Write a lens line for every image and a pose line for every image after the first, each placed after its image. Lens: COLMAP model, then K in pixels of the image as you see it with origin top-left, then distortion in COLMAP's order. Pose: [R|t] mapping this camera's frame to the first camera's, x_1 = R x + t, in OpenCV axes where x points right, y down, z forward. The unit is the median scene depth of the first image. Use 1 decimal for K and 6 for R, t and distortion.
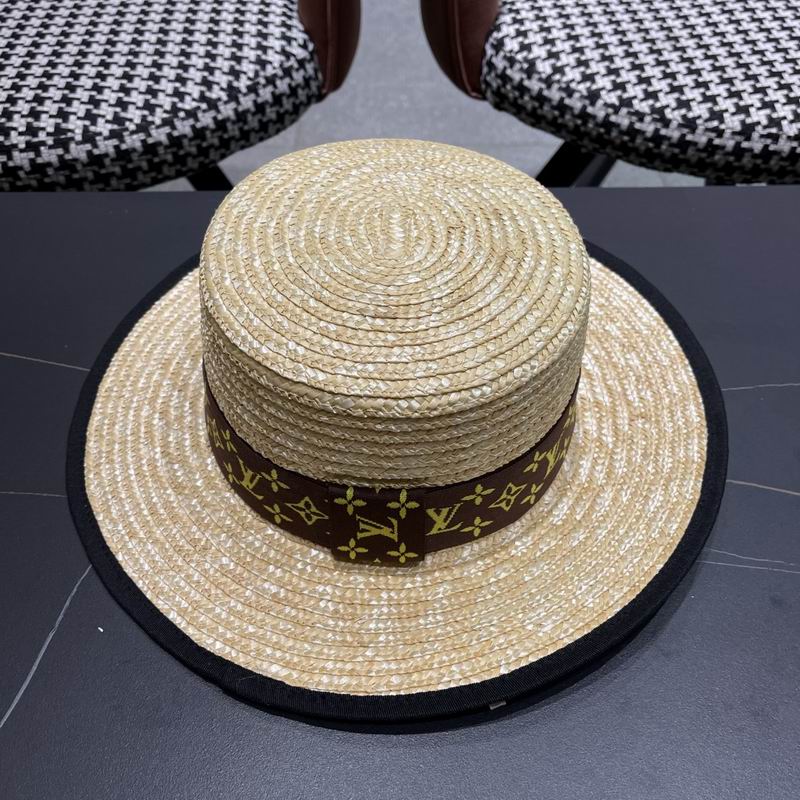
lens RADIAL K [[840.3, 0, 397.3], [0, 840.3, 414.0], [0, 0, 1]] dist [0.018190, 0.000000]
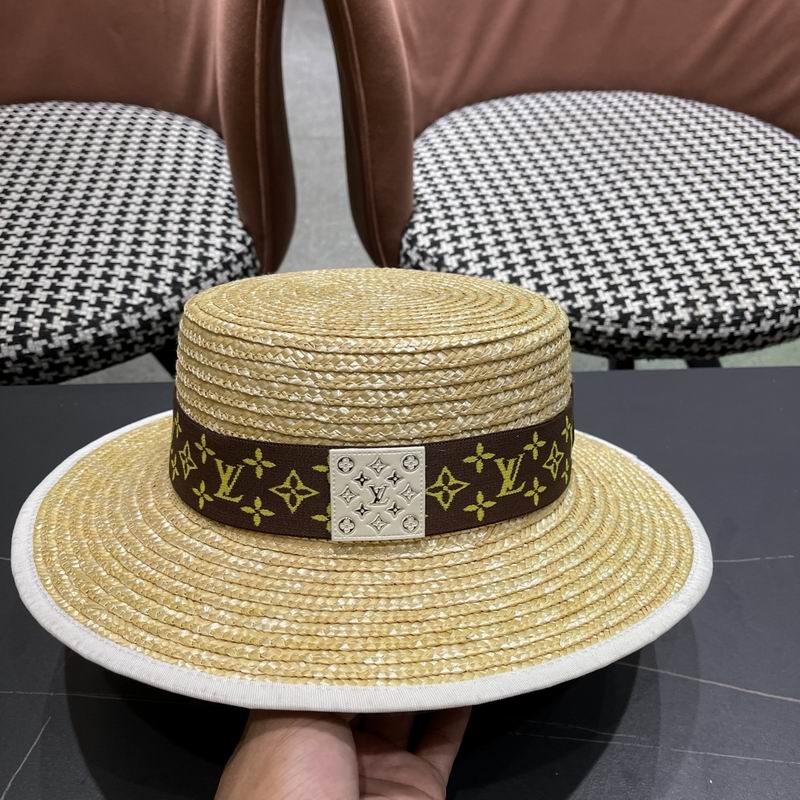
lens RADIAL K [[840.3, 0, 402.2], [0, 840.3, 403.3], [0, 0, 1]] dist [0.018190, 0.000000]
pose [[0.999138, -0.016475, 0.038101, 0.061835], [0.020850, 0.992861, -0.117442, -0.088051], [-0.035894, 0.118136, 0.992349, -0.113808]]
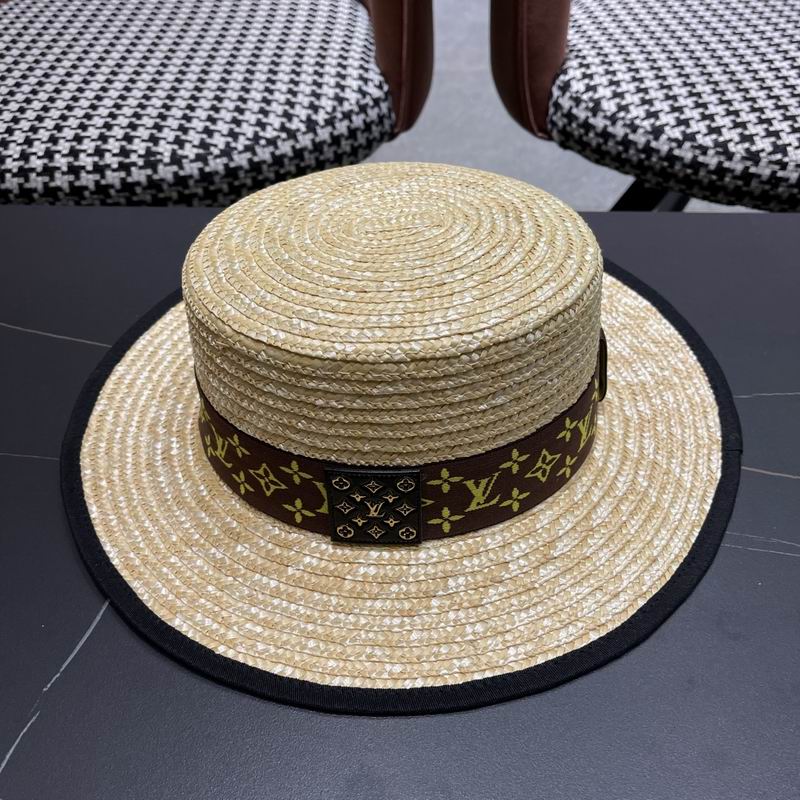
lens RADIAL K [[840.3, 0, 400.7], [0, 840.3, 406.7], [0, 0, 1]] dist [0.018190, 0.000000]
pose [[0.997559, 0.032912, -0.061591, -0.006022], [-0.039087, 0.994026, -0.101903, 0.074952], [0.057869, 0.104061, 0.992886, -0.007982]]
